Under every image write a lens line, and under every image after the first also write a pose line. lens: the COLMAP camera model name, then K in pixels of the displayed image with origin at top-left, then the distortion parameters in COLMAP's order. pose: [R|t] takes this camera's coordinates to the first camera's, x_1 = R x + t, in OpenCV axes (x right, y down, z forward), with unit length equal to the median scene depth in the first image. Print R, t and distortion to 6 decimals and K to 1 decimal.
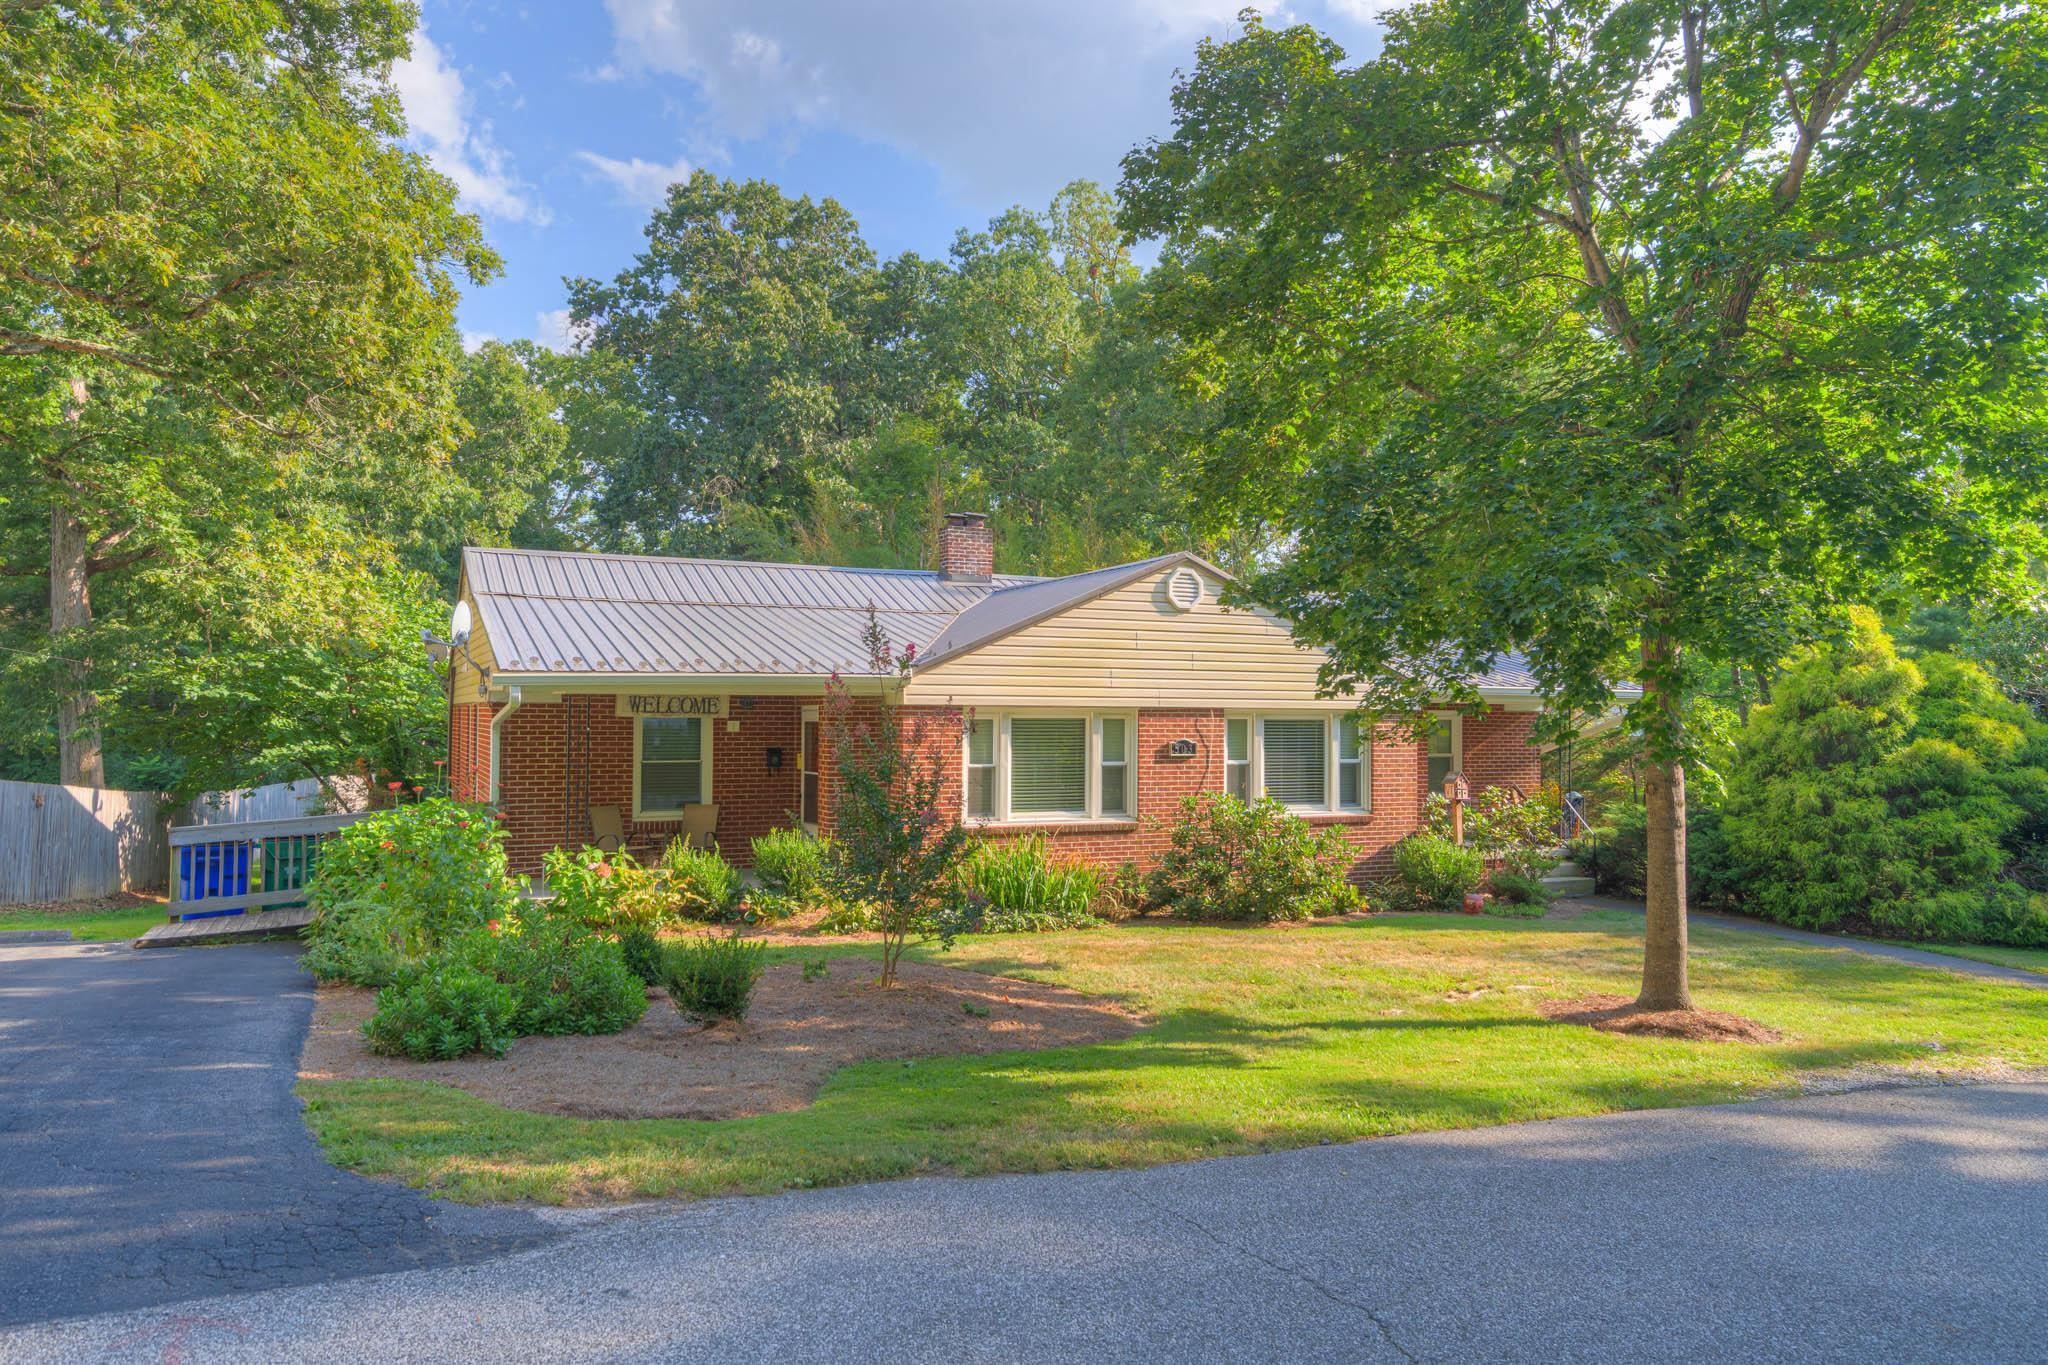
lens RADIAL K [[1375.6, 0, 1024.9], [0, 1375.6, 683.8], [0, 0, 1]] dist [0.016802, -0.000476]
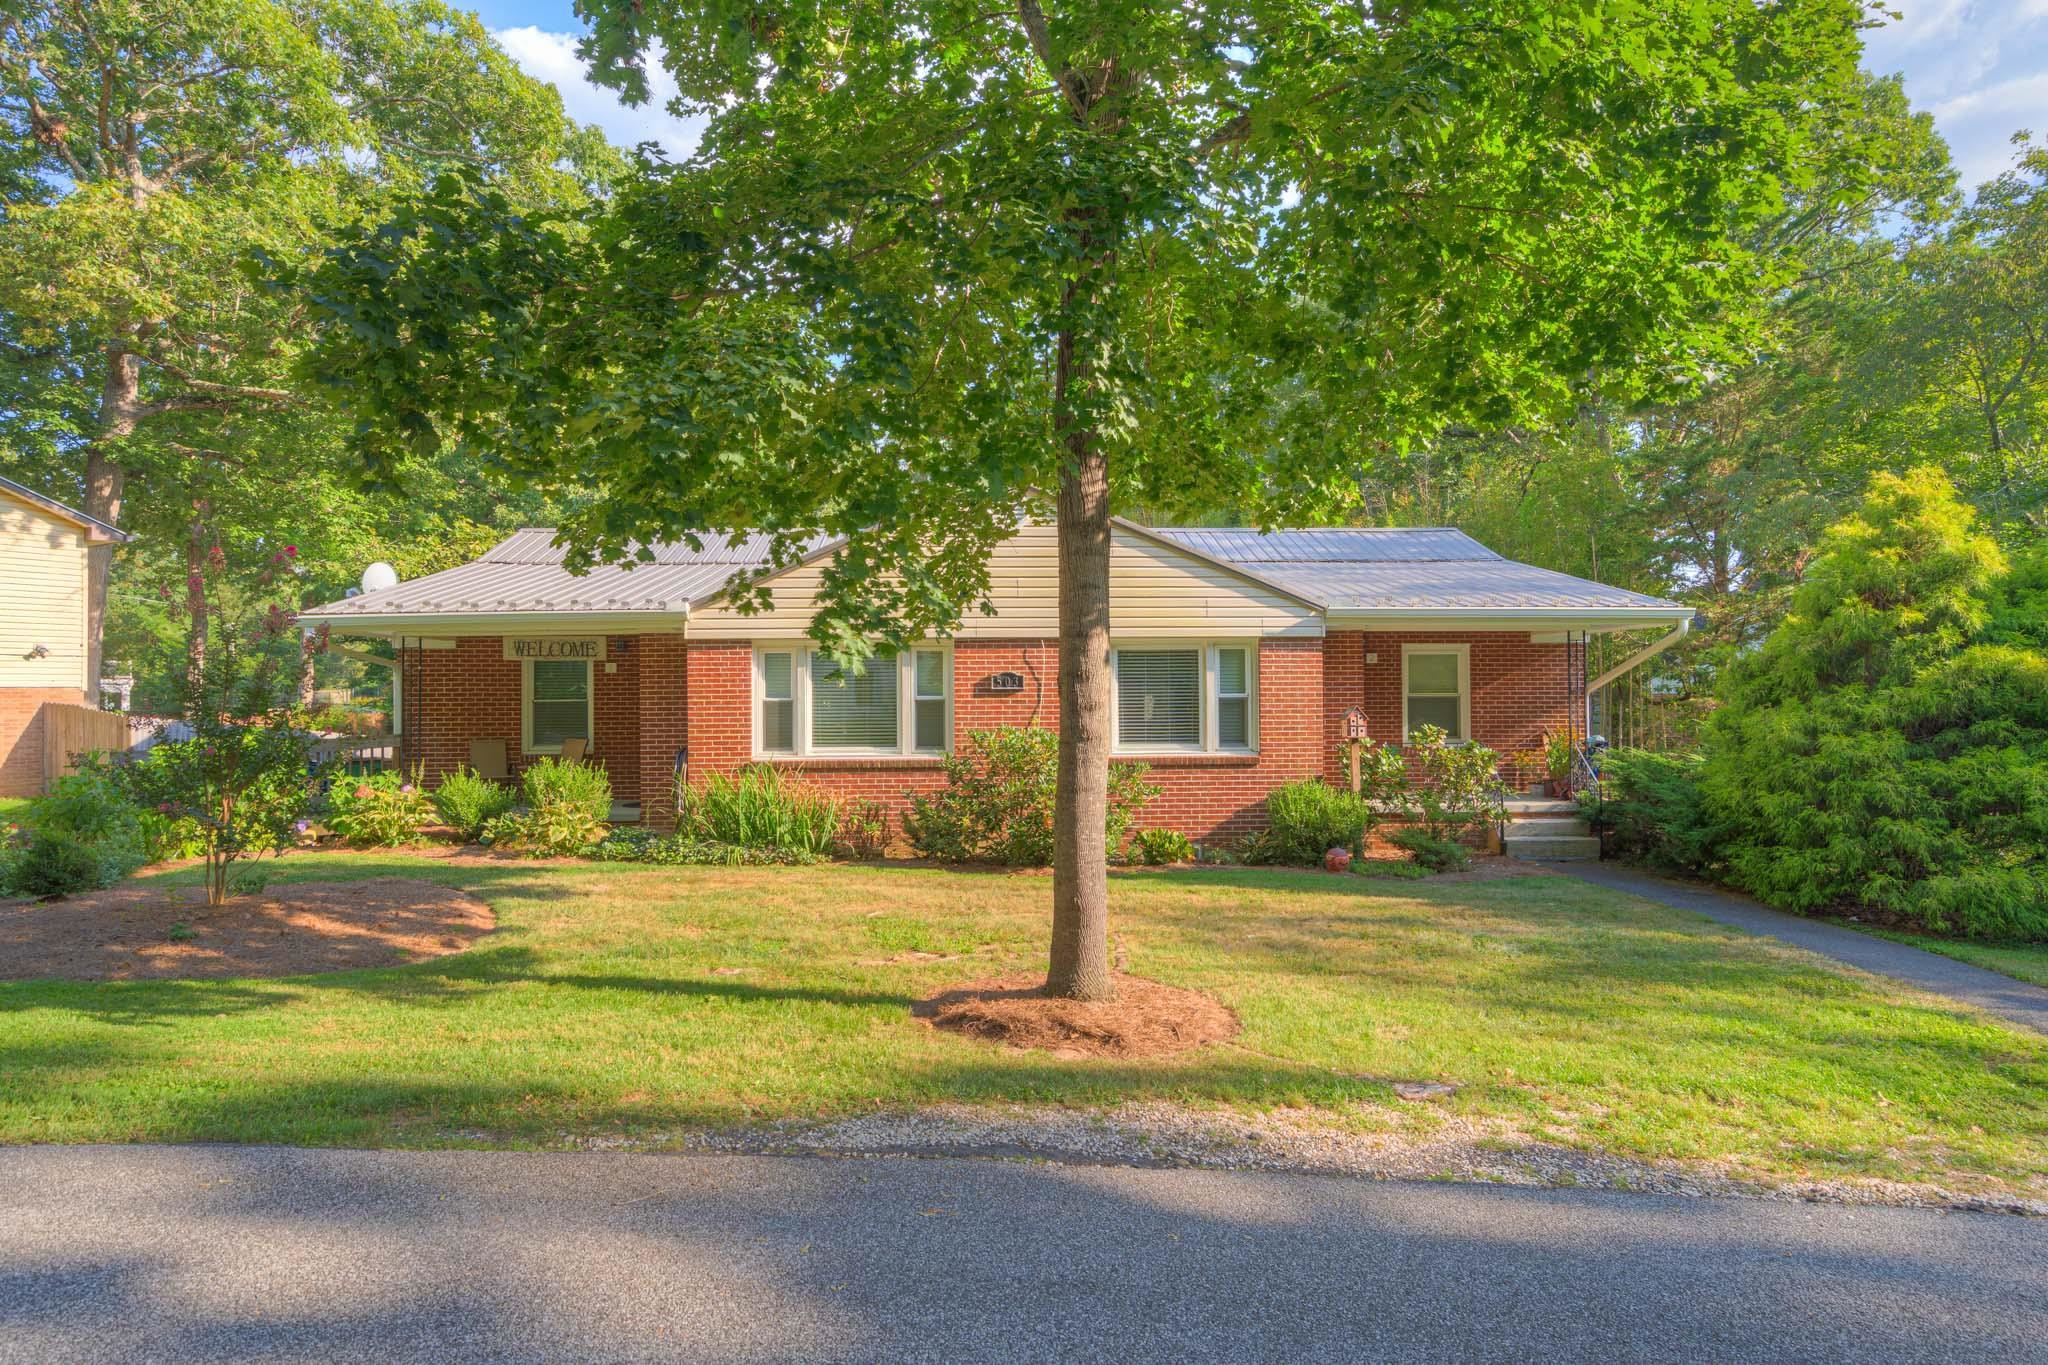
lens RADIAL K [[1162.7, 0, 1011.1], [0, 1162.7, 685.6], [0, 0, 1]] dist [0.002655, 0.000491]
pose [[0.919639, -0.017124, -0.392391, 0.434264], [0.022383, 0.999710, 0.008832, 0.043639], [0.392127, -0.016906, 0.919756, 0.277246]]
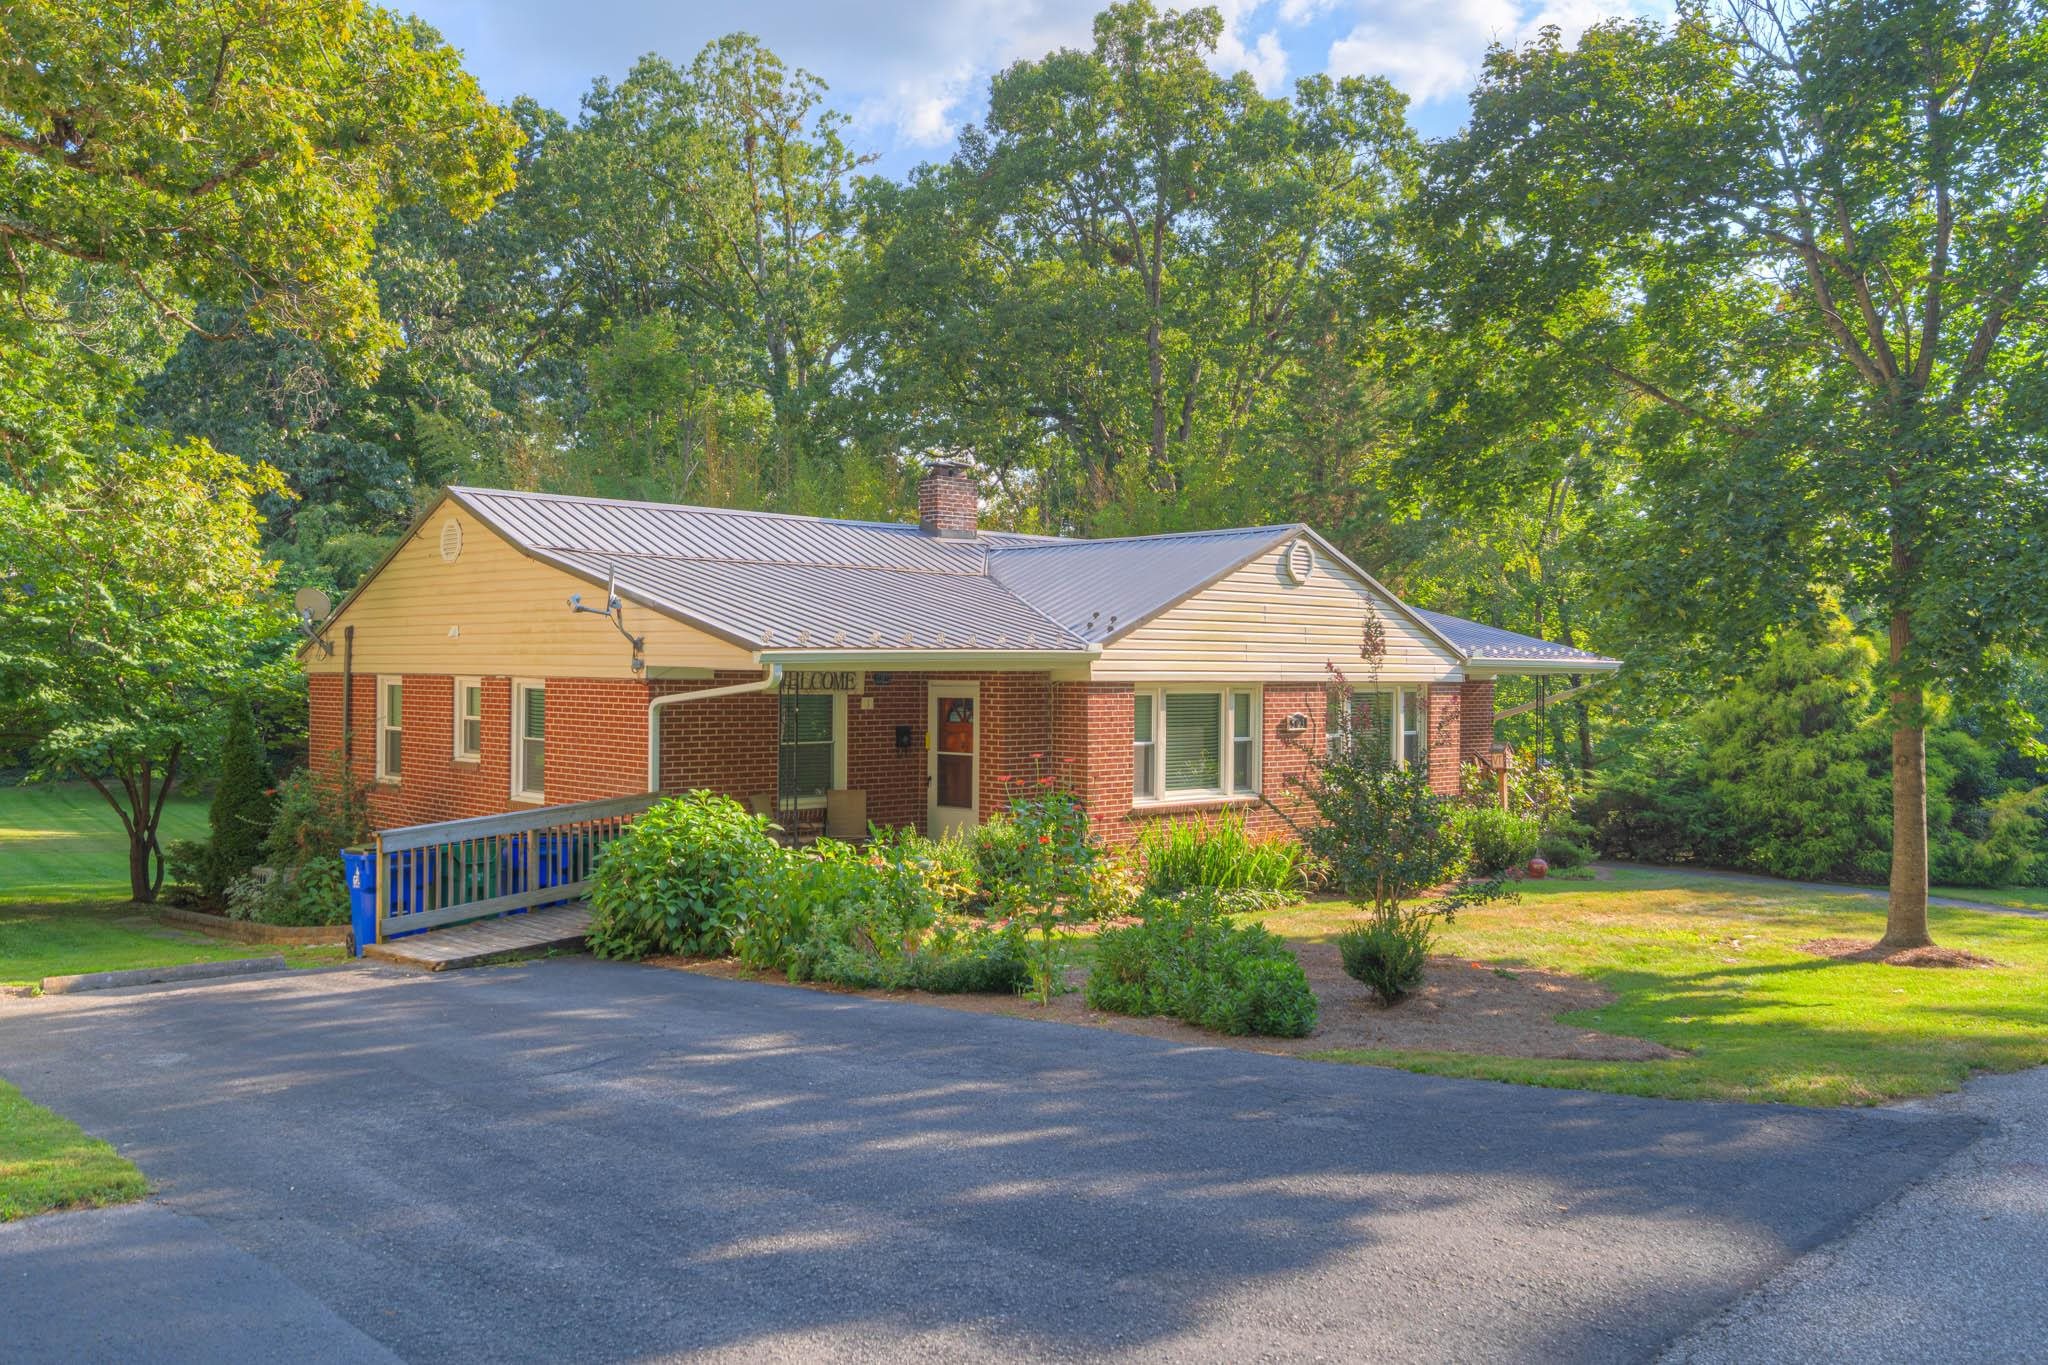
lens RADIAL K [[1639.5, 0, 1029.8], [0, 1639.5, 685.6], [0, 0, 1]] dist [0.014700, 0.006950]
pose [[0.948505, -0.002221, 0.316755, -0.448448], [-0.008567, 0.999430, 0.032661, -0.017020], [-0.316647, -0.033693, 0.947945, -0.057372]]
